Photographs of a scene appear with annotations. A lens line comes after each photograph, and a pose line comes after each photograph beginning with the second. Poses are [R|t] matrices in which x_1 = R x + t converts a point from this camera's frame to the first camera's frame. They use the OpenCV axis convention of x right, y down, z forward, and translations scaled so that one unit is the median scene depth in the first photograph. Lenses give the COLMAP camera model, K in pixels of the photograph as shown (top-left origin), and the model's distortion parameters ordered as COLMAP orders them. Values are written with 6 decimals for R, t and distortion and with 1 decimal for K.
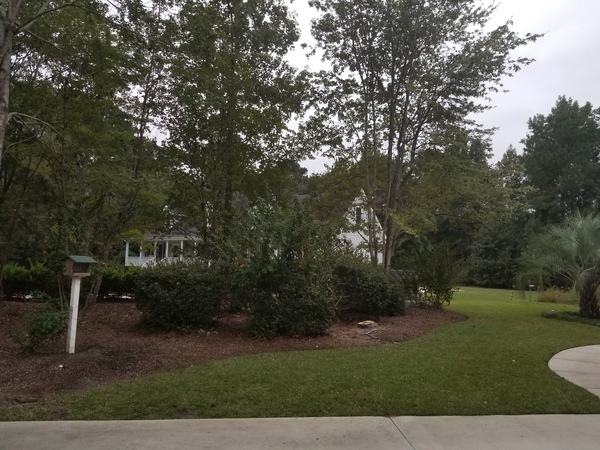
lens RADIAL K [[450.6, 0, 296.4], [0, 450.6, 211.3], [0, 0, 1]] dist [0.007776, -0.016787]
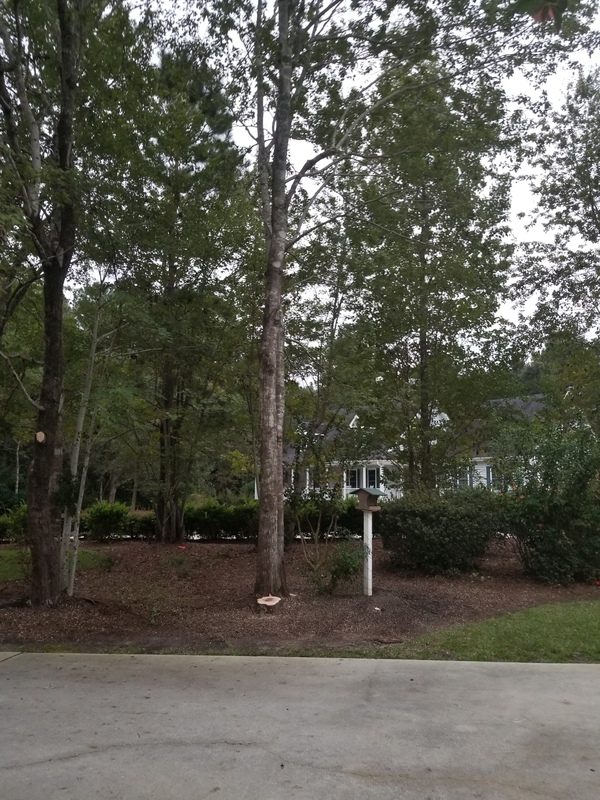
lens RADIAL K [[600.8, 0, 300.9], [0, 600.8, 399.2], [0, 0, 1]] dist [0.007776, -0.016787]
pose [[0.976812, -0.046962, -0.208883, -0.172210], [0.038555, 0.998281, -0.044143, -0.015652], [0.210597, 0.035066, 0.976944, -0.109127]]
